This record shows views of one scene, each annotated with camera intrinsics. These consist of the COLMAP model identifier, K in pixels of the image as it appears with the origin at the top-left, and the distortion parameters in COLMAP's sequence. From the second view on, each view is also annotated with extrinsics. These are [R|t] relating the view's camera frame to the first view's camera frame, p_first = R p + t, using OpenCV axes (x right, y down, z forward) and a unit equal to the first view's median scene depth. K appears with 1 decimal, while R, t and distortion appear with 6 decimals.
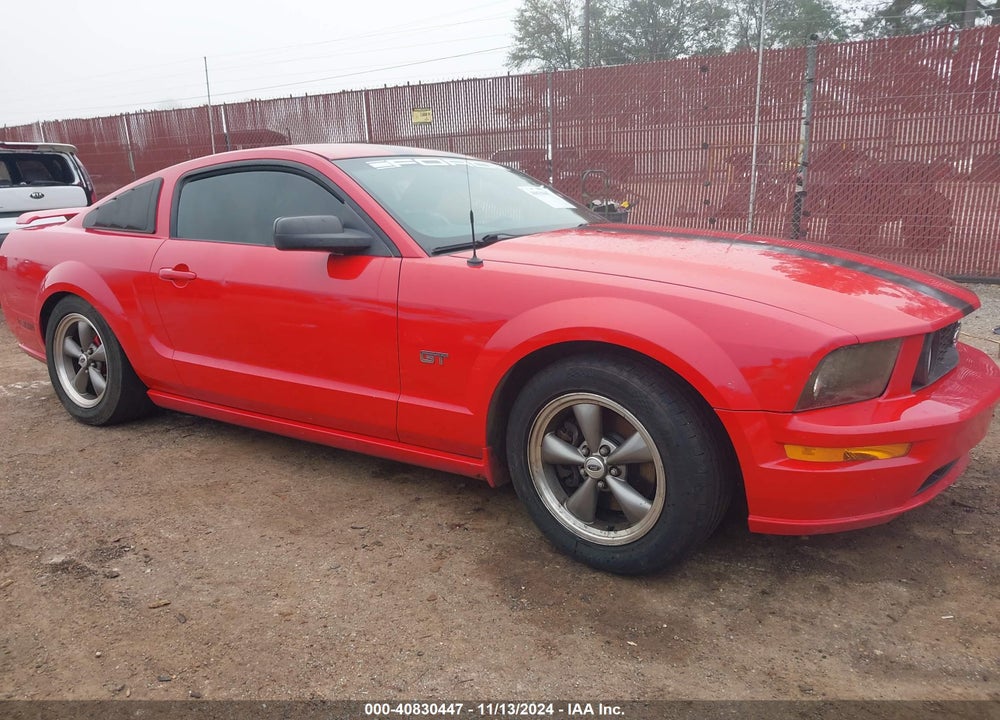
lens RADIAL K [[770.5, 0, 500.0], [0, 770.5, 360.0], [0, 0, 1]] dist [0.003364, -0.009826]
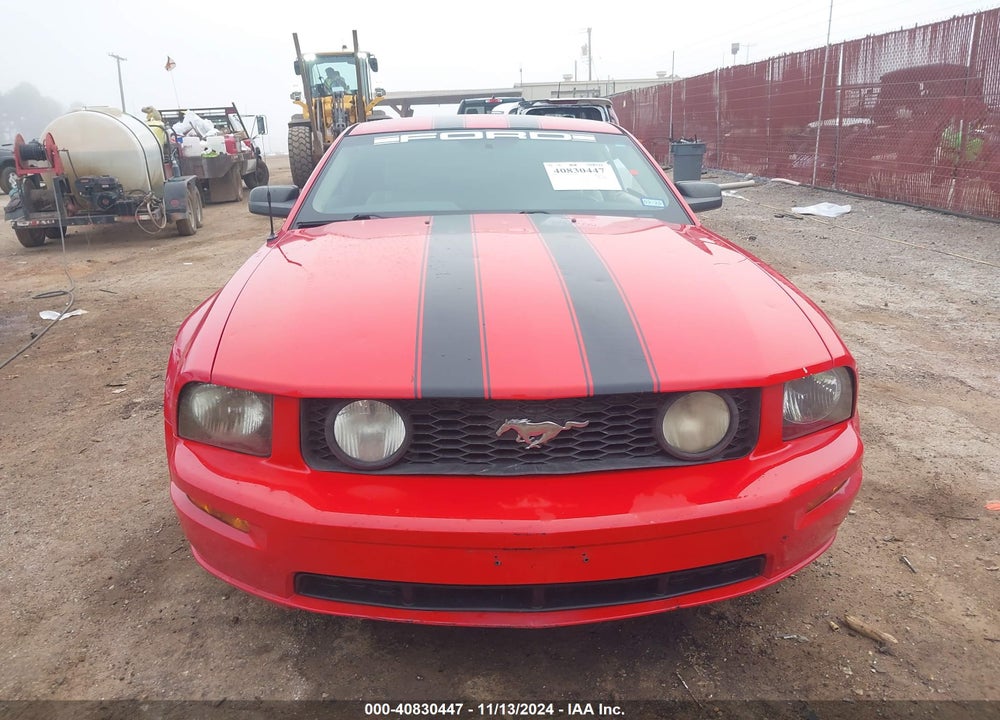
lens RADIAL K [[782.3, 0, 493.3], [0, 782.3, 356.8], [0, 0, 1]] dist [0.012809, -0.014013]
pose [[0.619126, 0.224178, -0.752614, 0.203275], [-0.173759, 0.973739, 0.147103, -0.035432], [0.765827, 0.039698, 0.641820, 0.105313]]
